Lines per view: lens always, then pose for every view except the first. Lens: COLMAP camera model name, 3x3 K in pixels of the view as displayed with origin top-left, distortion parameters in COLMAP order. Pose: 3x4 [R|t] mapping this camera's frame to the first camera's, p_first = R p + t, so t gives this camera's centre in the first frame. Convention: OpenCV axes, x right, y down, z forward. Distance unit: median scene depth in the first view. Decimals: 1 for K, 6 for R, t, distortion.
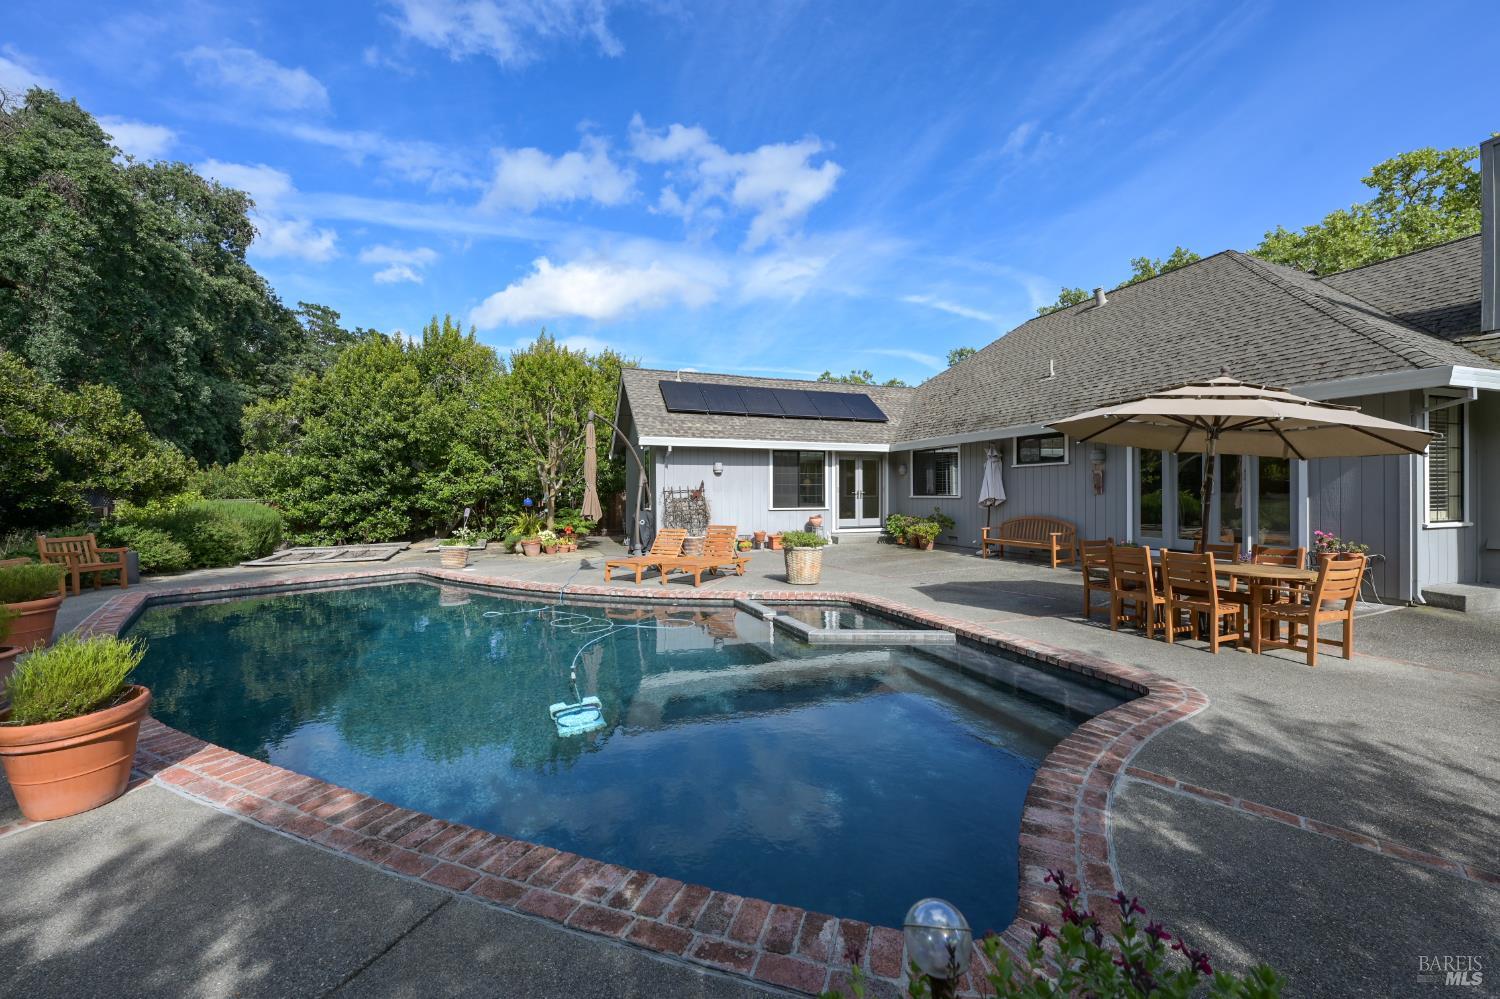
lens RADIAL K [[596.0, 0, 749.2], [0, 596.0, 496.3], [0, 0, 1]] dist [0.001328, 0.000044]
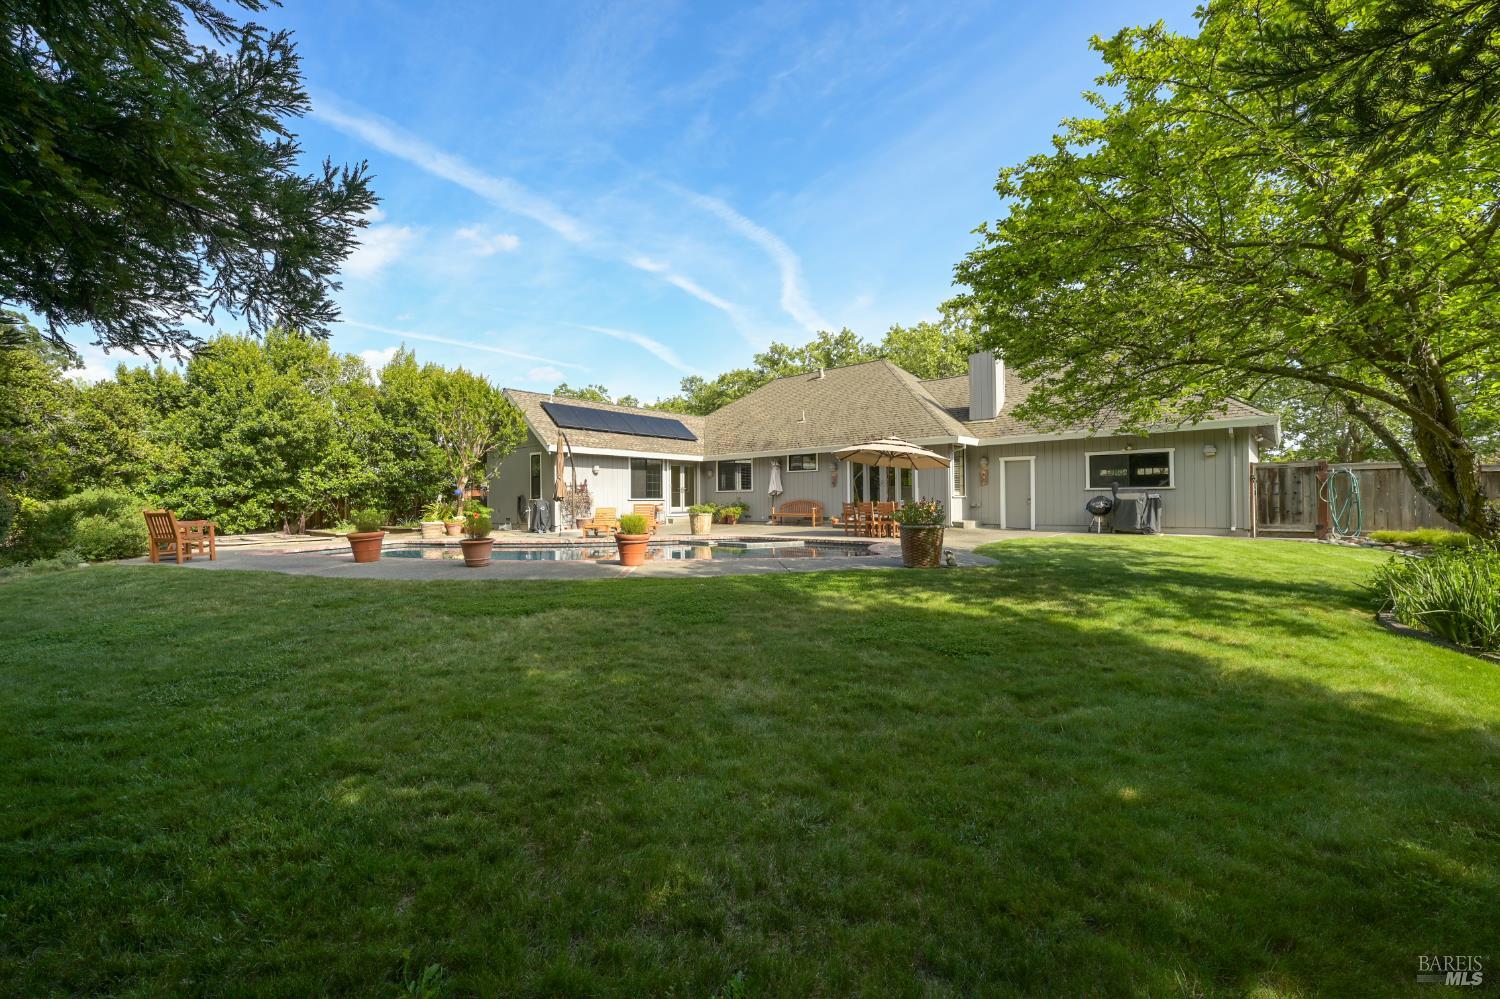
lens RADIAL K [[596.0, 0, 749.9], [0, 596.0, 506.3], [0, 0, 1]] dist [0.001328, 0.000044]
pose [[0.882036, -0.005450, 0.471151, -0.376351], [0.005620, 0.999984, 0.001046, 0.037666], [-0.471149, 0.001725, 0.882052, -0.378022]]
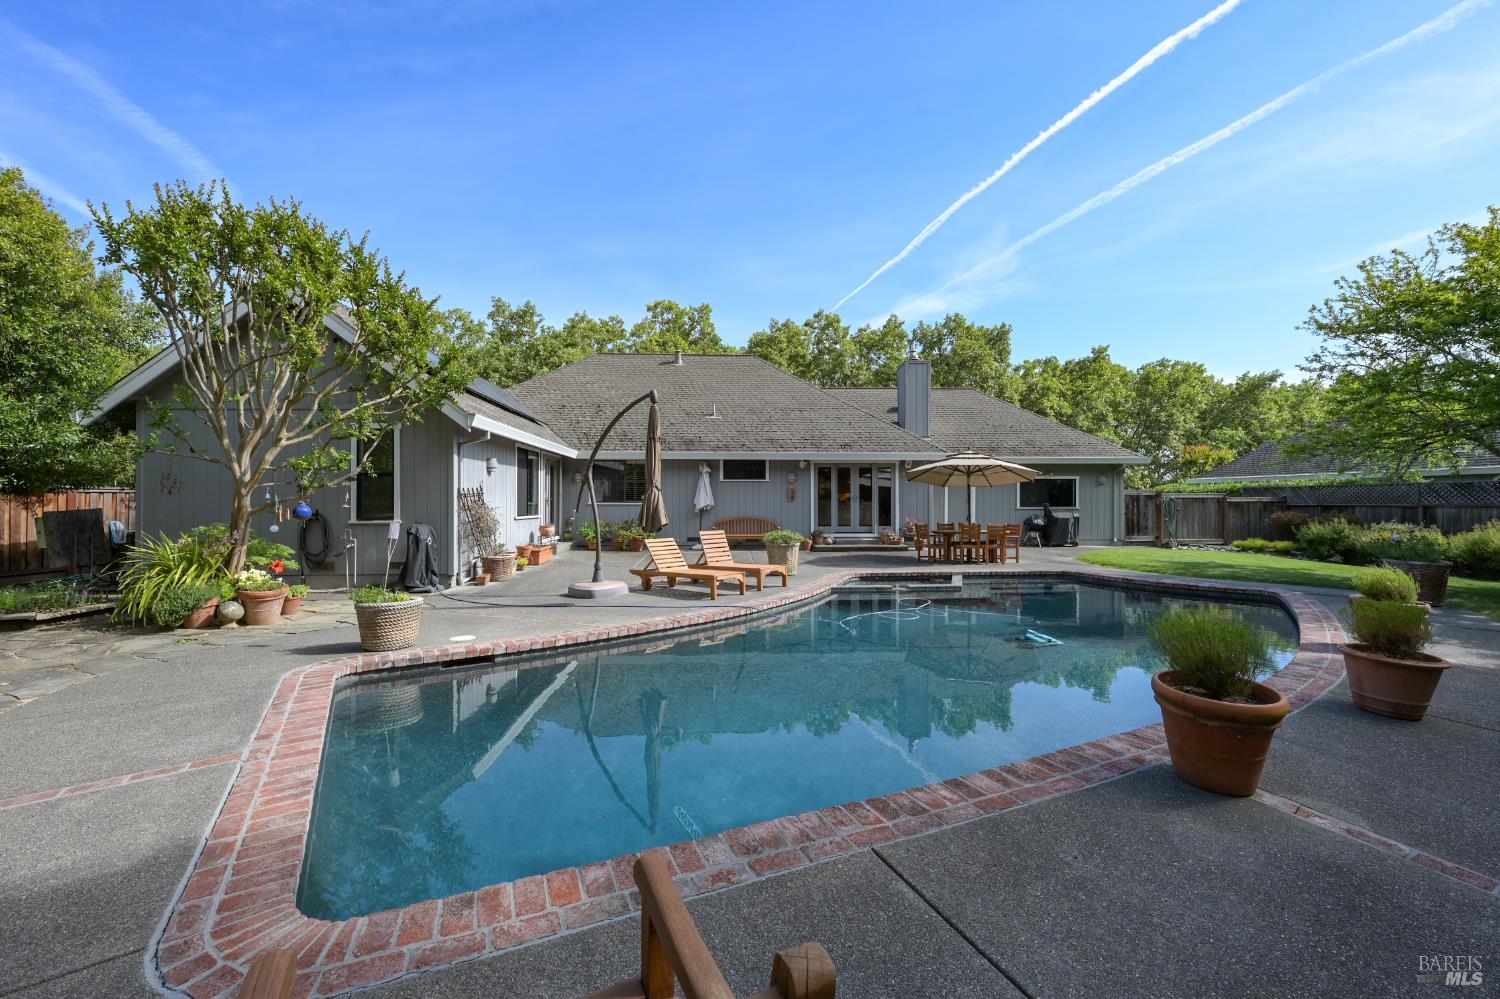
lens RADIAL K [[596.0, 0, 752.6], [0, 596.0, 504.4], [0, 0, 1]] dist [0.001328, 0.000044]
pose [[0.295828, 0.002749, 0.955237, -0.654855], [0.003421, 0.999986, -0.003937, 0.006700], [-0.955235, 0.004433, 0.295814, 0.442146]]
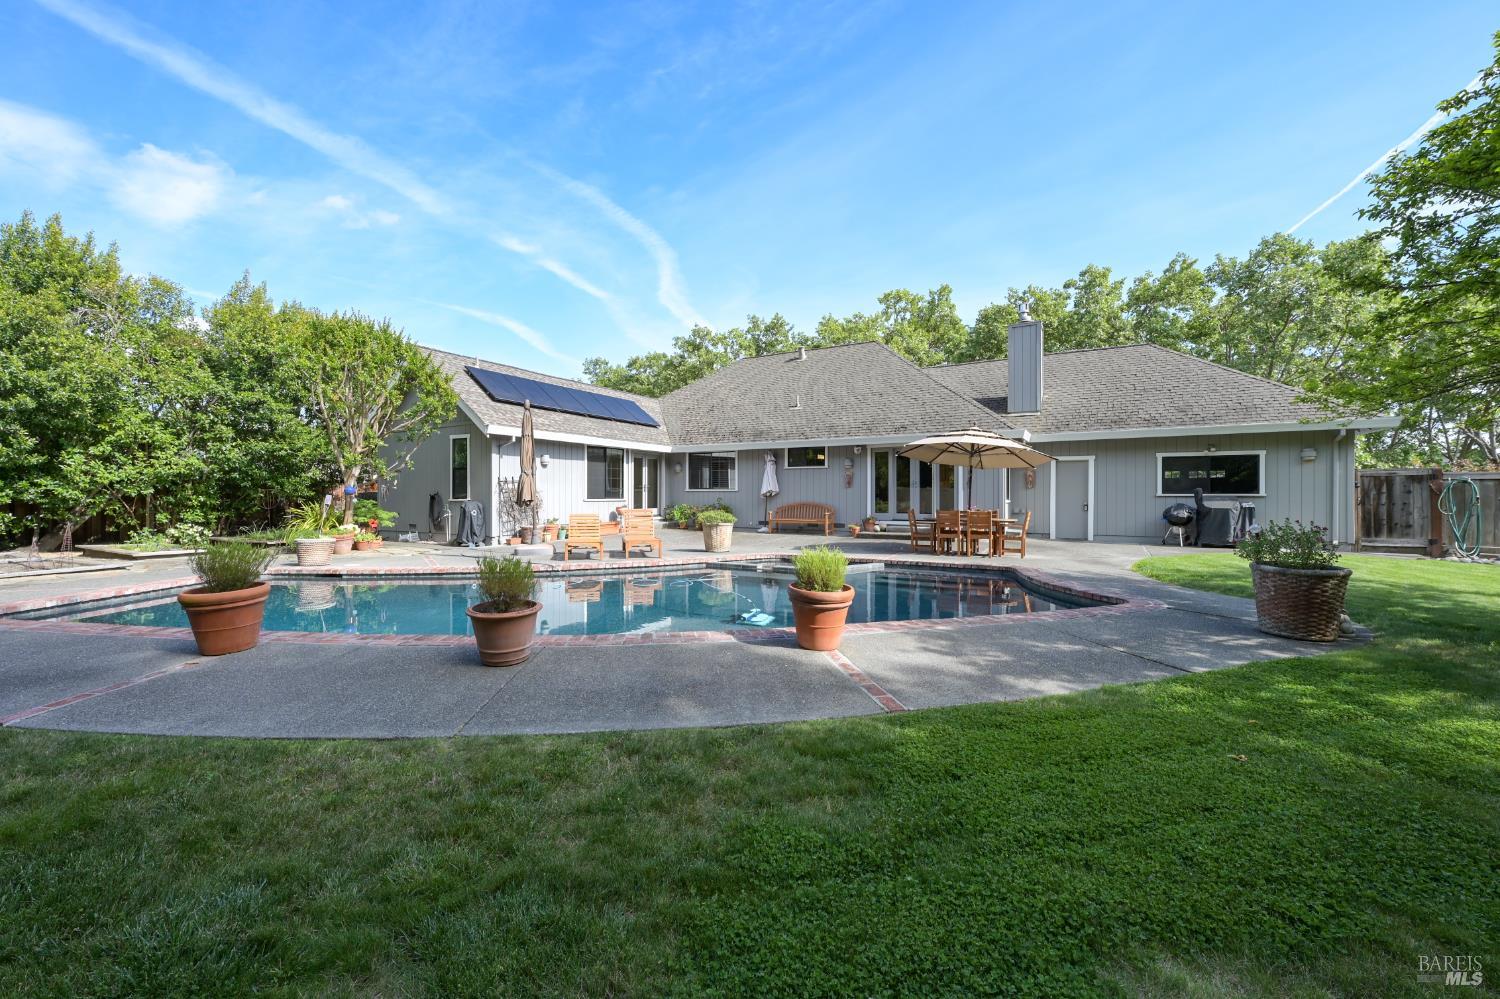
lens RADIAL K [[596.0, 0, 752.5], [0, 596.0, 500.9], [0, 0, 1]] dist [0.001328, 0.000044]
pose [[0.768303, 0.000513, 0.640086, -0.423377], [-0.002483, 0.999995, 0.002179, 0.019887], [-0.640082, -0.003263, 0.768300, -0.026849]]
